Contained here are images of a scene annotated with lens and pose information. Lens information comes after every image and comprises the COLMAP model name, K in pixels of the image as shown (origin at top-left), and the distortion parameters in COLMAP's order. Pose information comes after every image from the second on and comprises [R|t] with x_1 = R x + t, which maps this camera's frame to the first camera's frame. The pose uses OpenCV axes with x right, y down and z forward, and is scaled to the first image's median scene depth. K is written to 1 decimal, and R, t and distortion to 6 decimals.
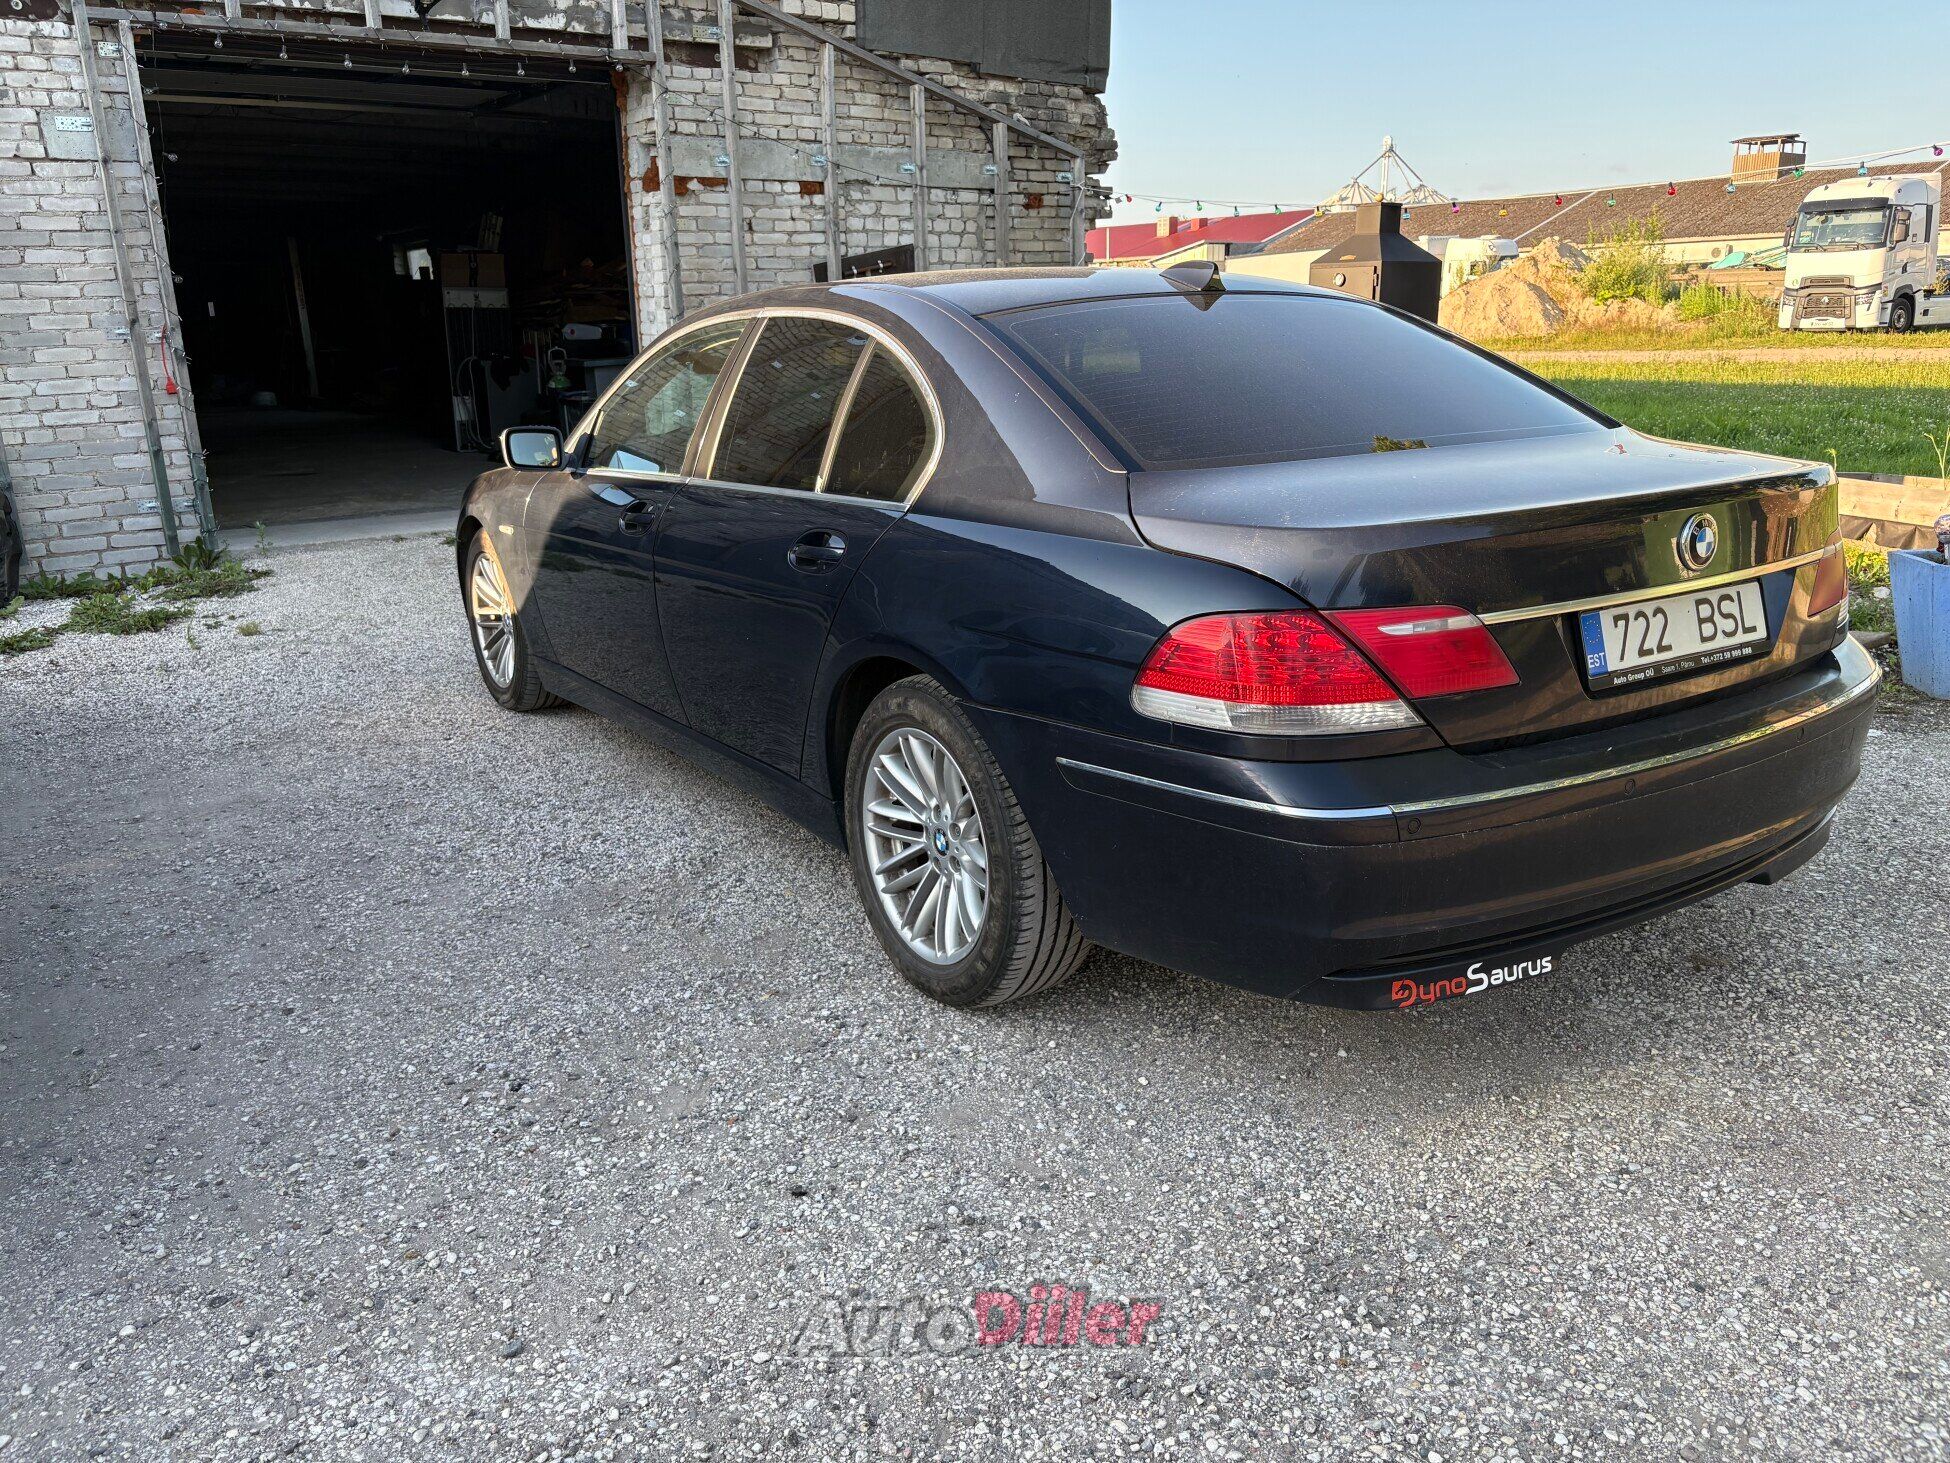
lens RADIAL K [[1484.0, 0, 975.7], [0, 1484.0, 729.1], [0, 0, 1]] dist [0.022493, -0.019956]
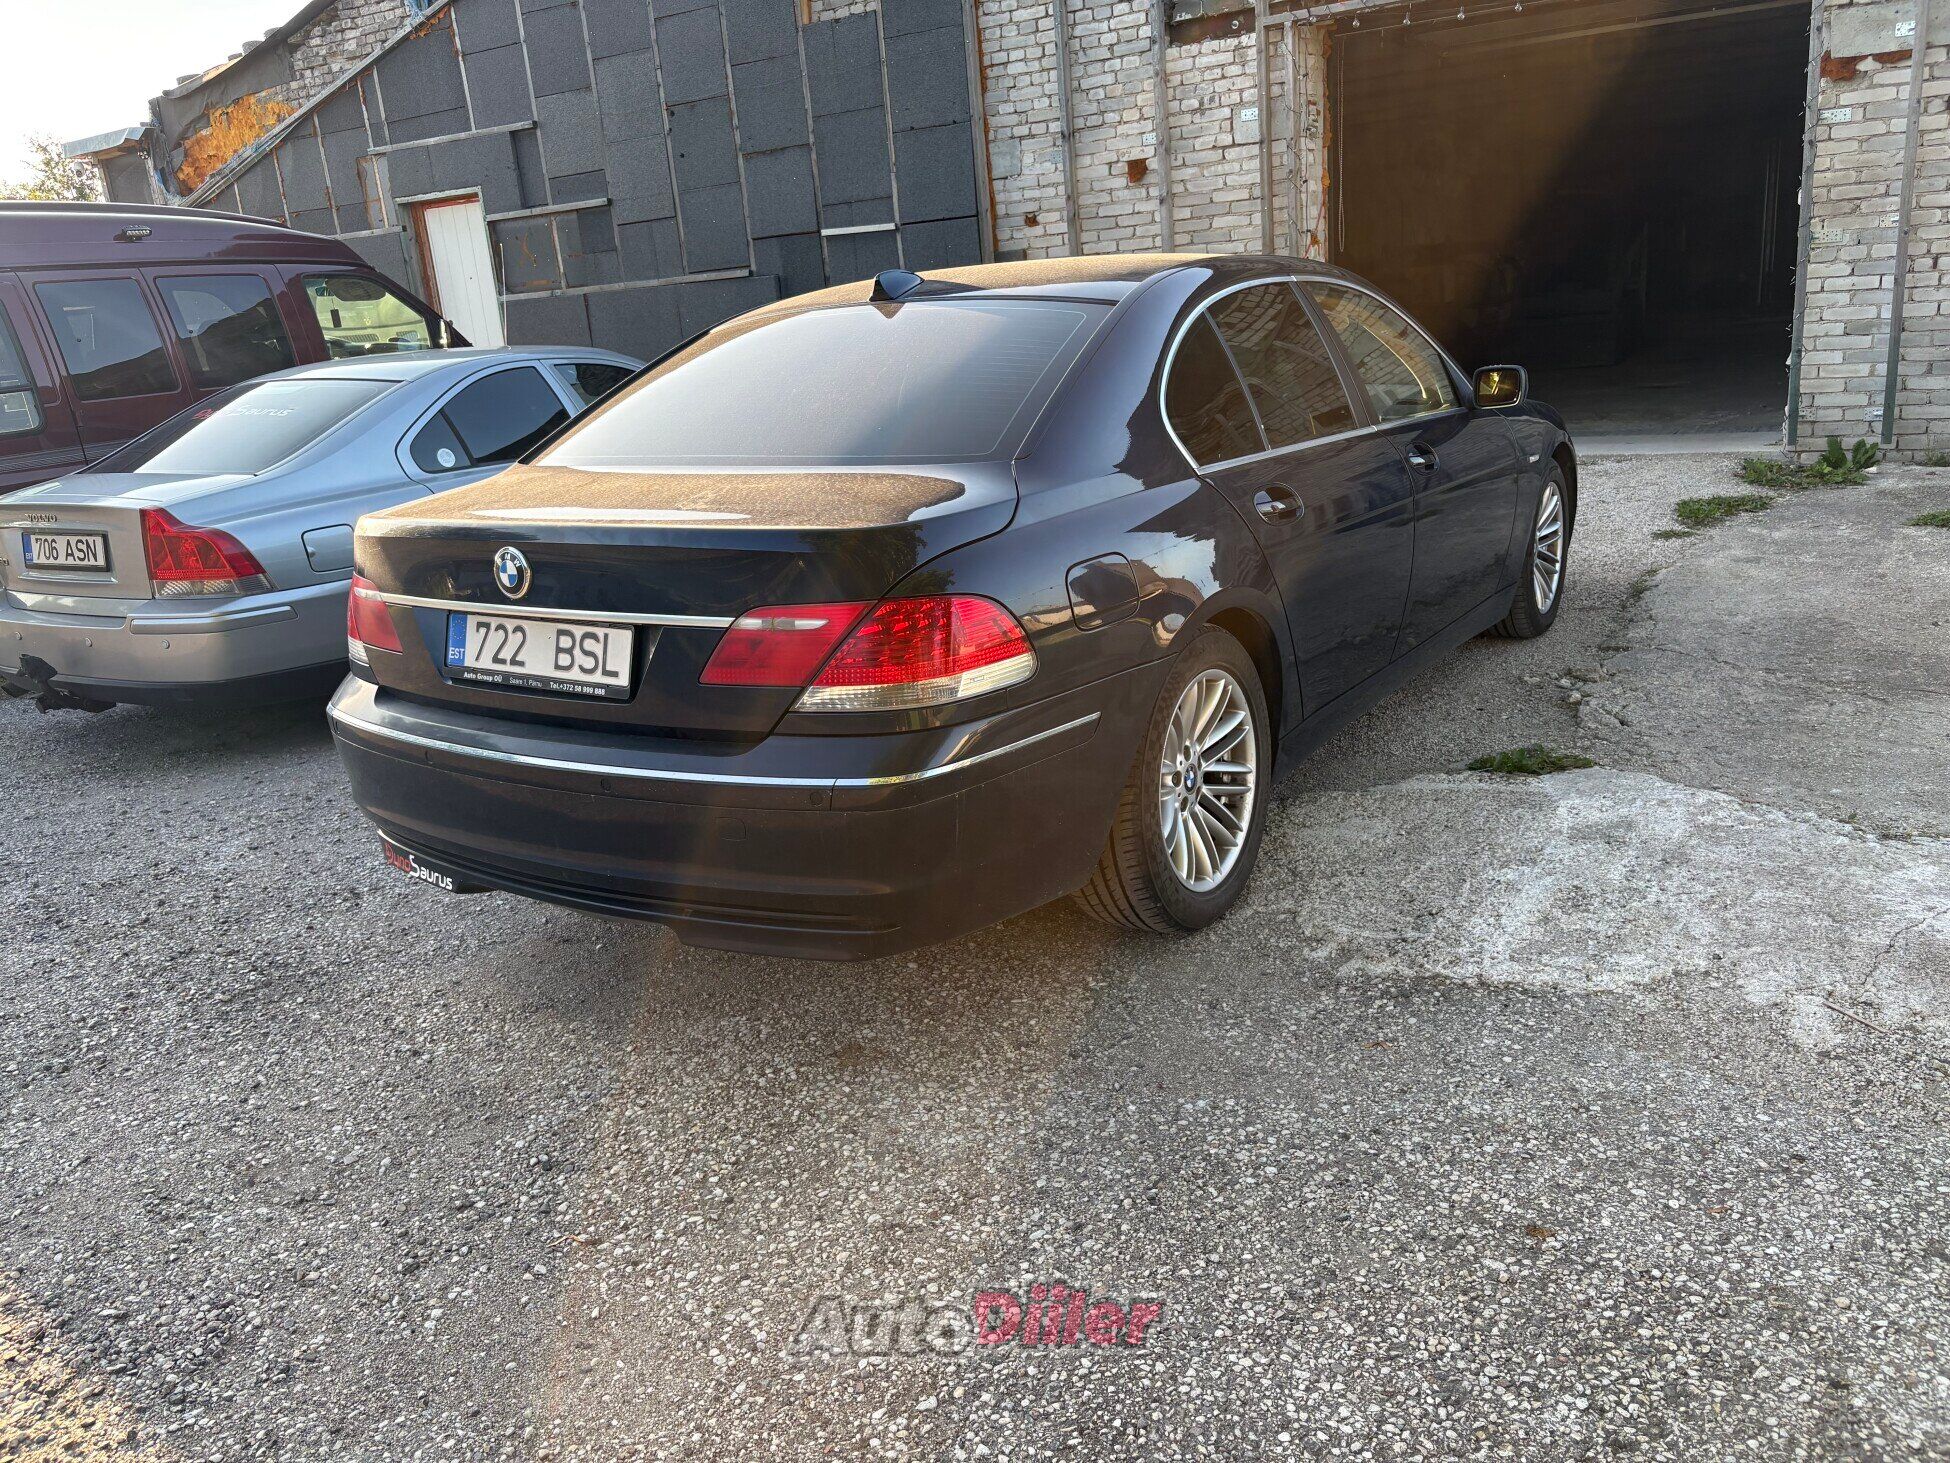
lens RADIAL K [[1484.0, 0, 977.0], [0, 1484.0, 731.9], [0, 0, 1]] dist [0.022493, -0.019956]
pose [[0.389877, 0.250272, -0.886205, 1.535025], [-0.179884, 0.964519, 0.193251, -0.270941], [0.903126, 0.084070, 0.421064, 0.803923]]
